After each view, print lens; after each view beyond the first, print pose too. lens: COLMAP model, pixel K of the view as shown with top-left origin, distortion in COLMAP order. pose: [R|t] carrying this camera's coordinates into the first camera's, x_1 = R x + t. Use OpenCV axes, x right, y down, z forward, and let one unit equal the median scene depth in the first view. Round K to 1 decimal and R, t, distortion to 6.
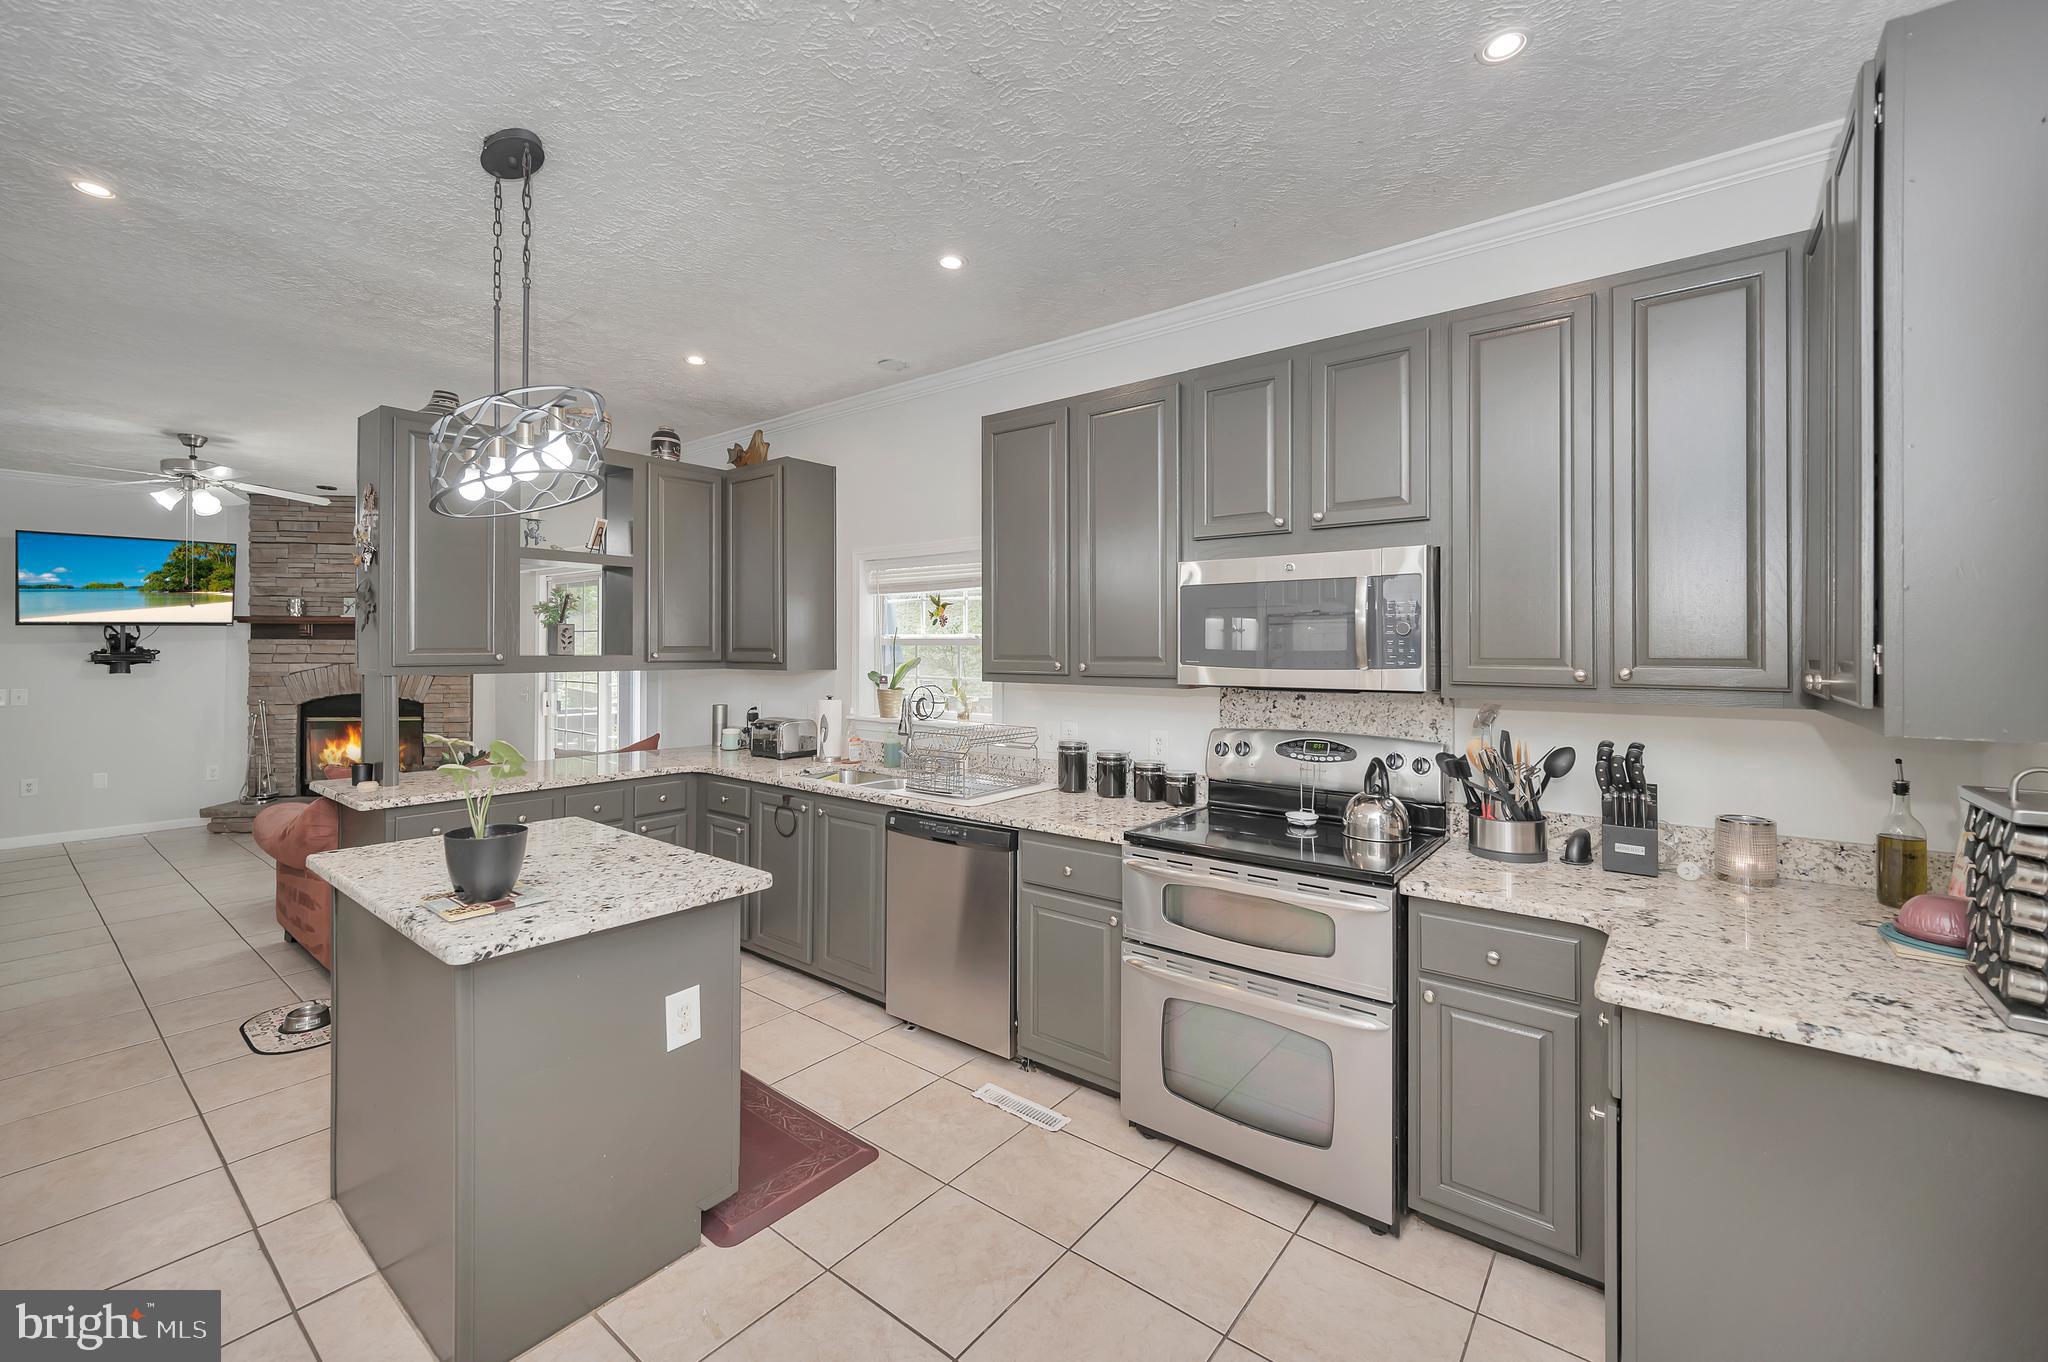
lens RADIAL K [[842.5, 0, 1016.0], [0, 842.5, 644.4], [0, 0, 1]] dist [0.000683, -0.000111]
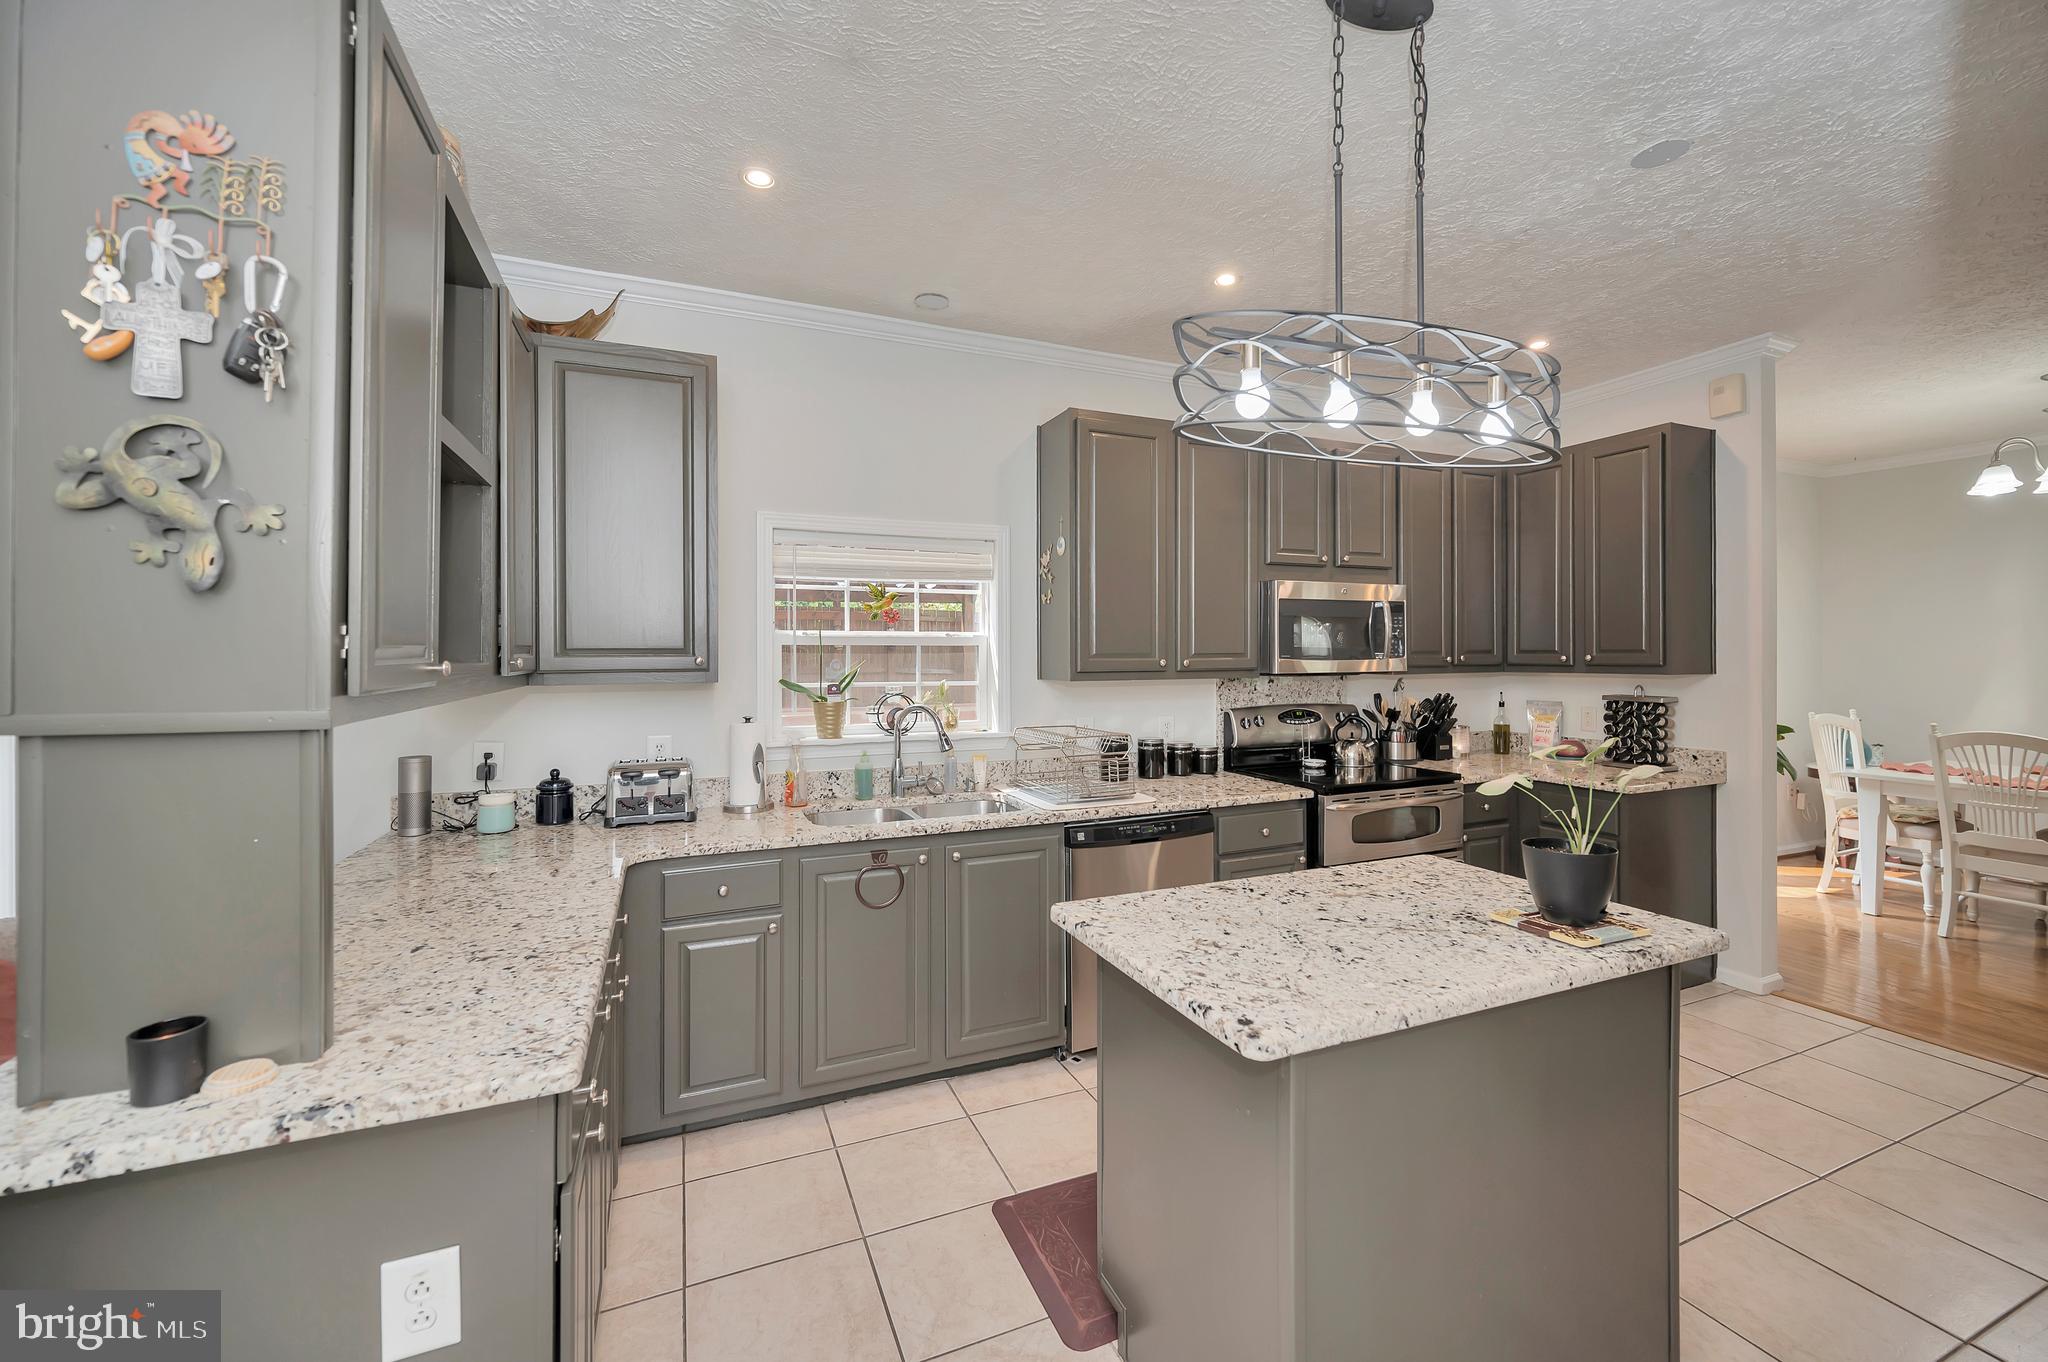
lens RADIAL K [[817.4, 0, 1028.9], [0, 817.4, 673.3], [0, 0, 1]] dist [-0.000156, -0.000033]
pose [[0.474873, -0.026233, 0.879663, -0.812245], [0.003583, 0.999605, 0.027876, 0.007188], [-0.880047, -0.010086, 0.474779, 0.544429]]
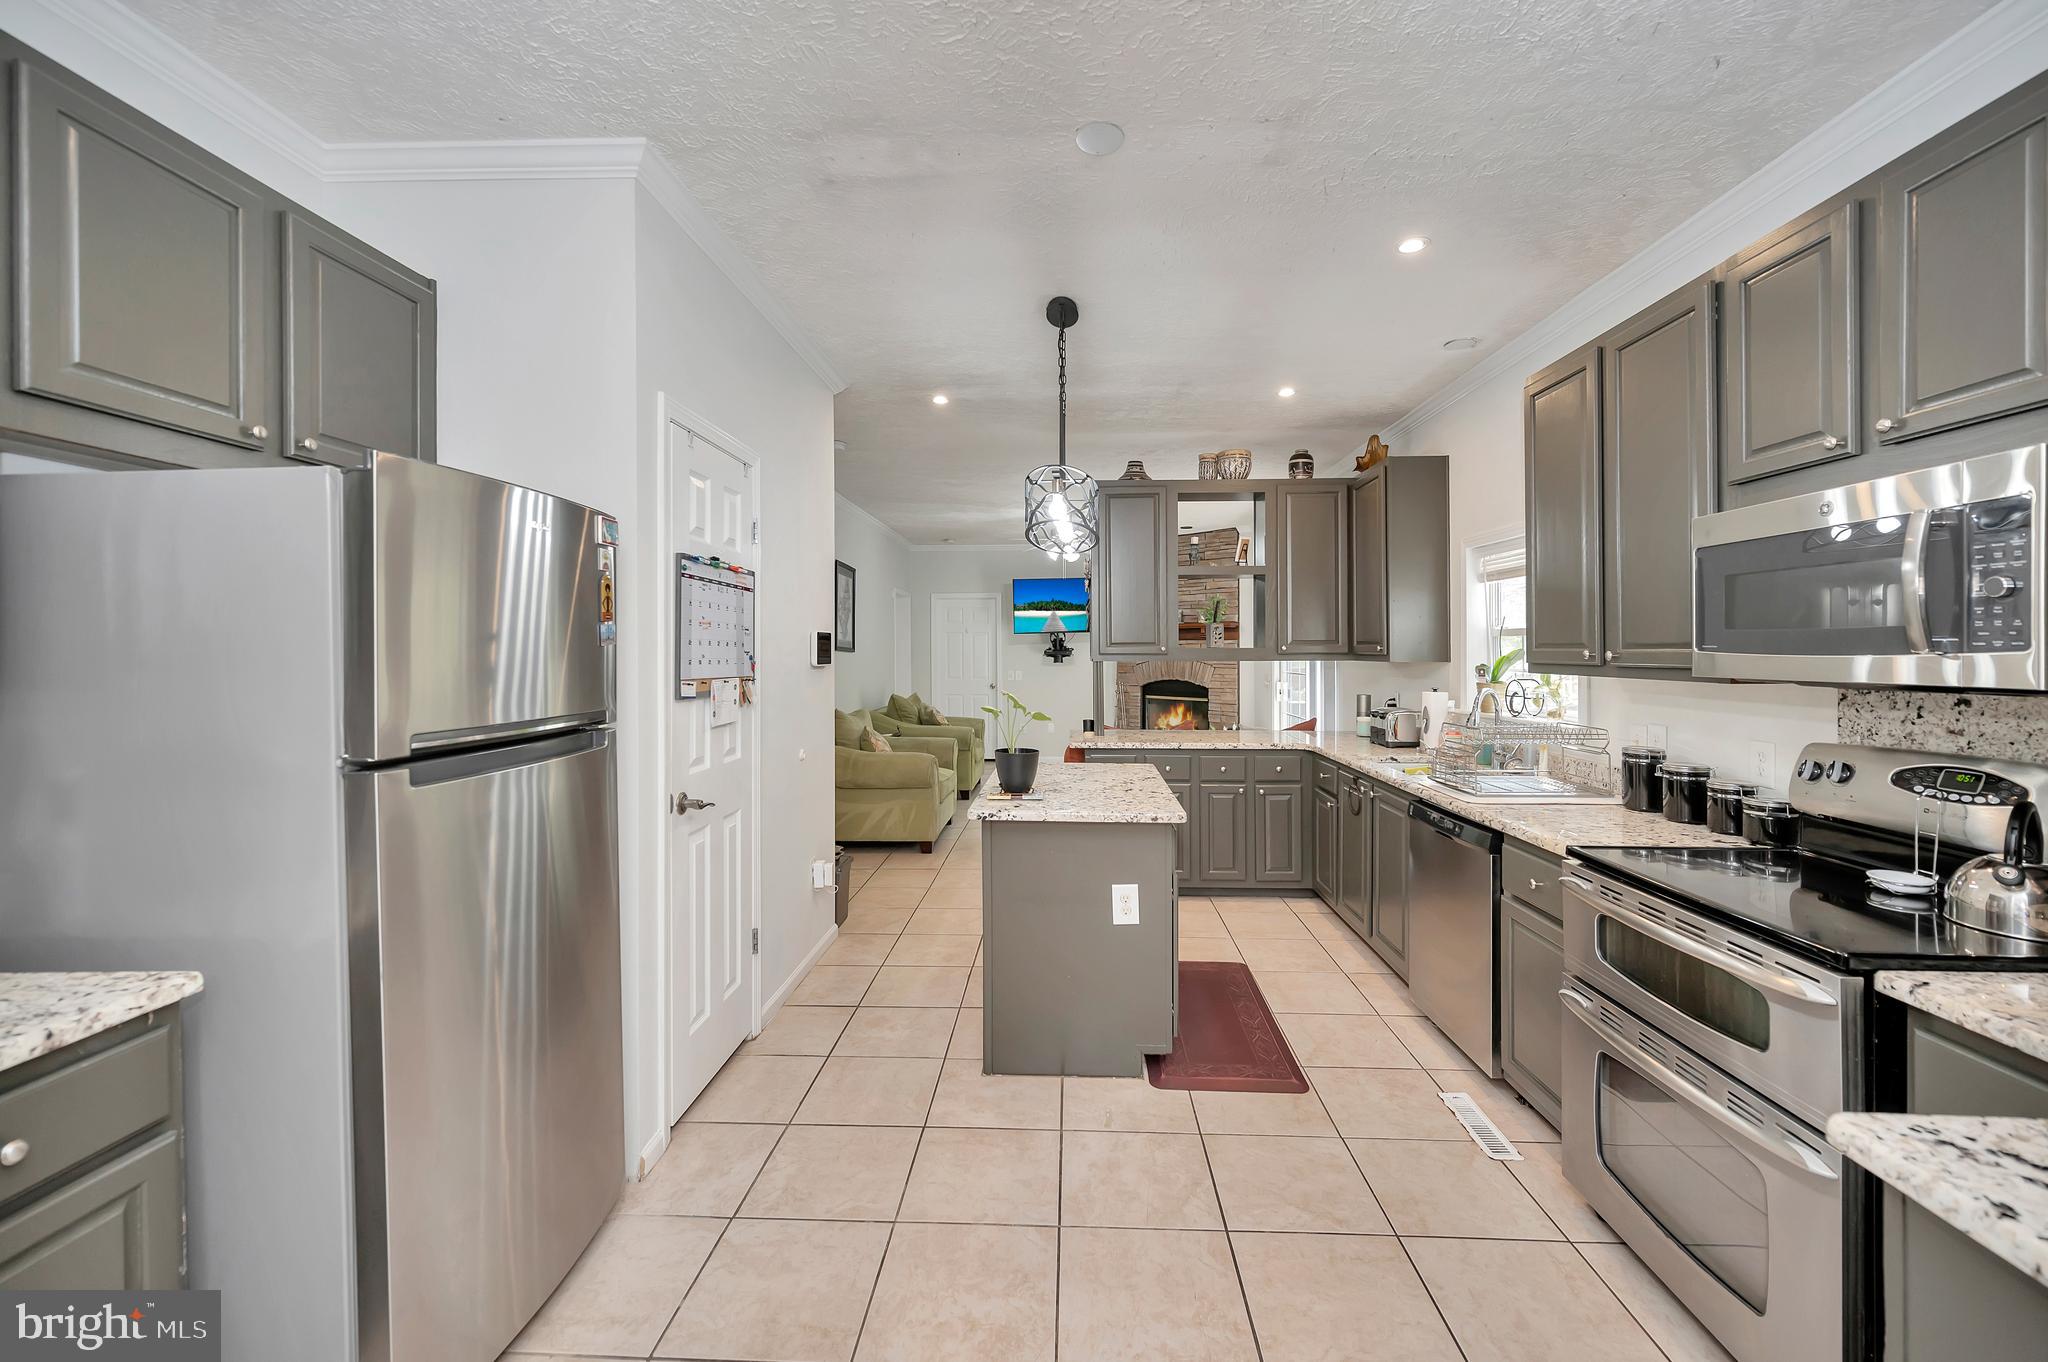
lens RADIAL K [[823.9, 0, 1029.5], [0, 823.9, 650.7], [0, 0, 1]] dist [0.001928, 0.000001]
pose [[0.584867, -0.002250, -0.811126, 0.332293], [0.006444, 0.999977, 0.001873, 0.013597], [0.811103, -0.006323, 0.584869, 0.047376]]
